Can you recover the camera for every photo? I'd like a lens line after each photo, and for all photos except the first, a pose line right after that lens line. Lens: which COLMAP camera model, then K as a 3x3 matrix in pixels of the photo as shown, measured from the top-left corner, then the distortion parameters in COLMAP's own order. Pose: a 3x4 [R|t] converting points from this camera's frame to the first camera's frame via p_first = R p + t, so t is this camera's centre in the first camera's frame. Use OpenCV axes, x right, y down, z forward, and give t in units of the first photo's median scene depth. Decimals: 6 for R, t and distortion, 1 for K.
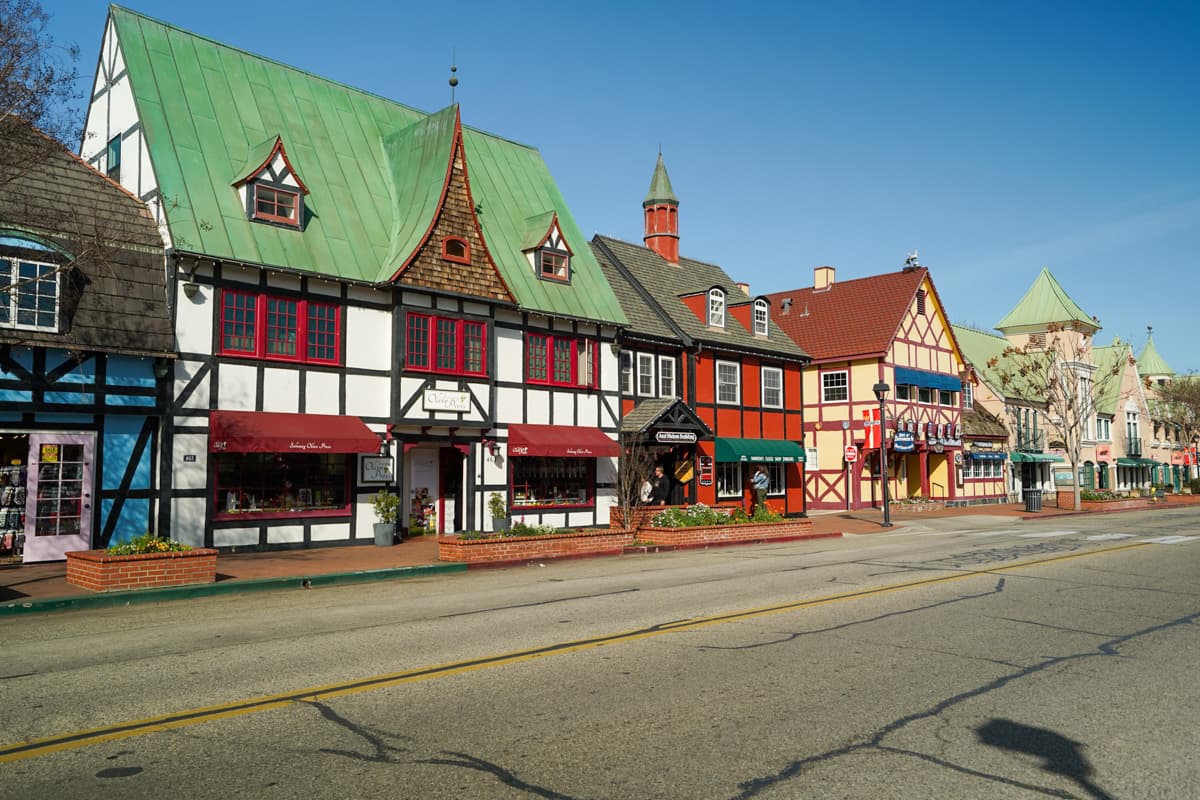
lens RADIAL K [[908.1, 0, 598.0], [0, 908.1, 402.7], [0, 0, 1]] dist [0.011473, 0.049704]
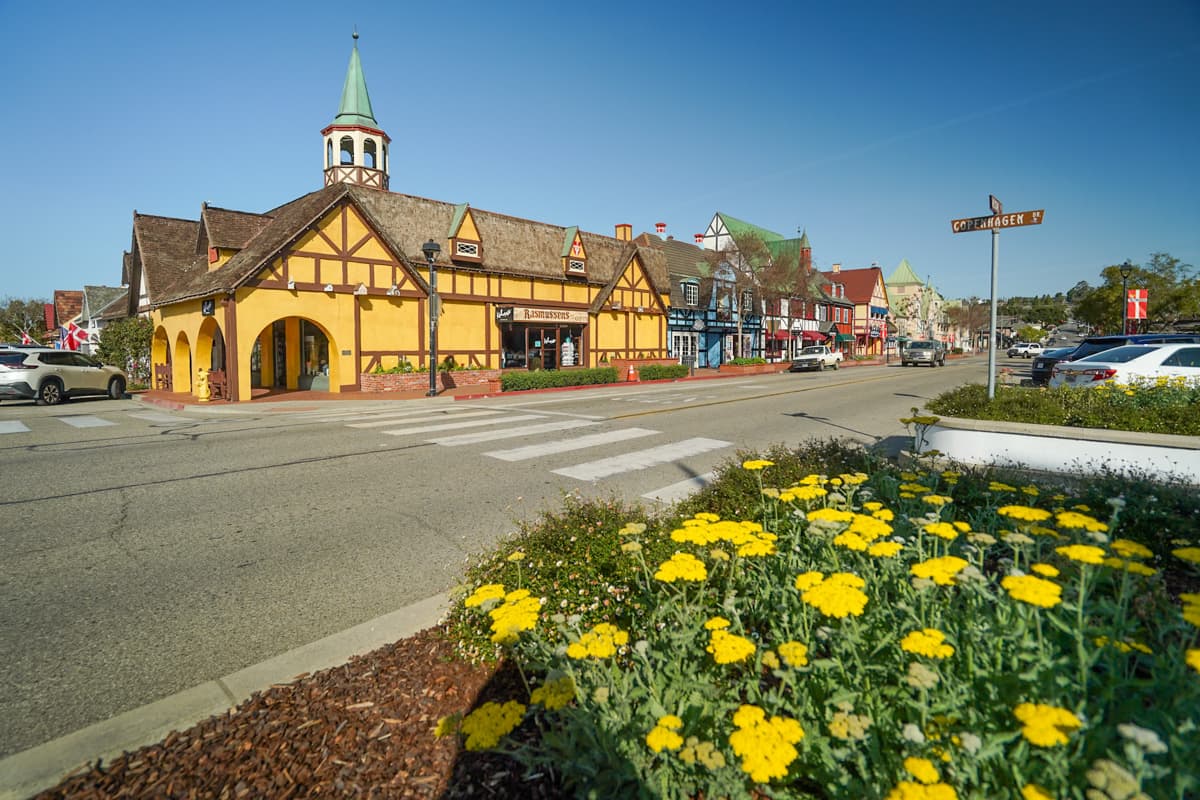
lens RADIAL K [[566.4, 0, 601.4], [0, 566.4, 401.9], [0, 0, 1]] dist [-0.000962, -0.000064]
pose [[0.996063, -0.004301, 0.088549, -1.248356], [-0.011793, 0.983518, 0.180427, -0.104872], [-0.087866, -0.180761, 0.979594, -1.295735]]
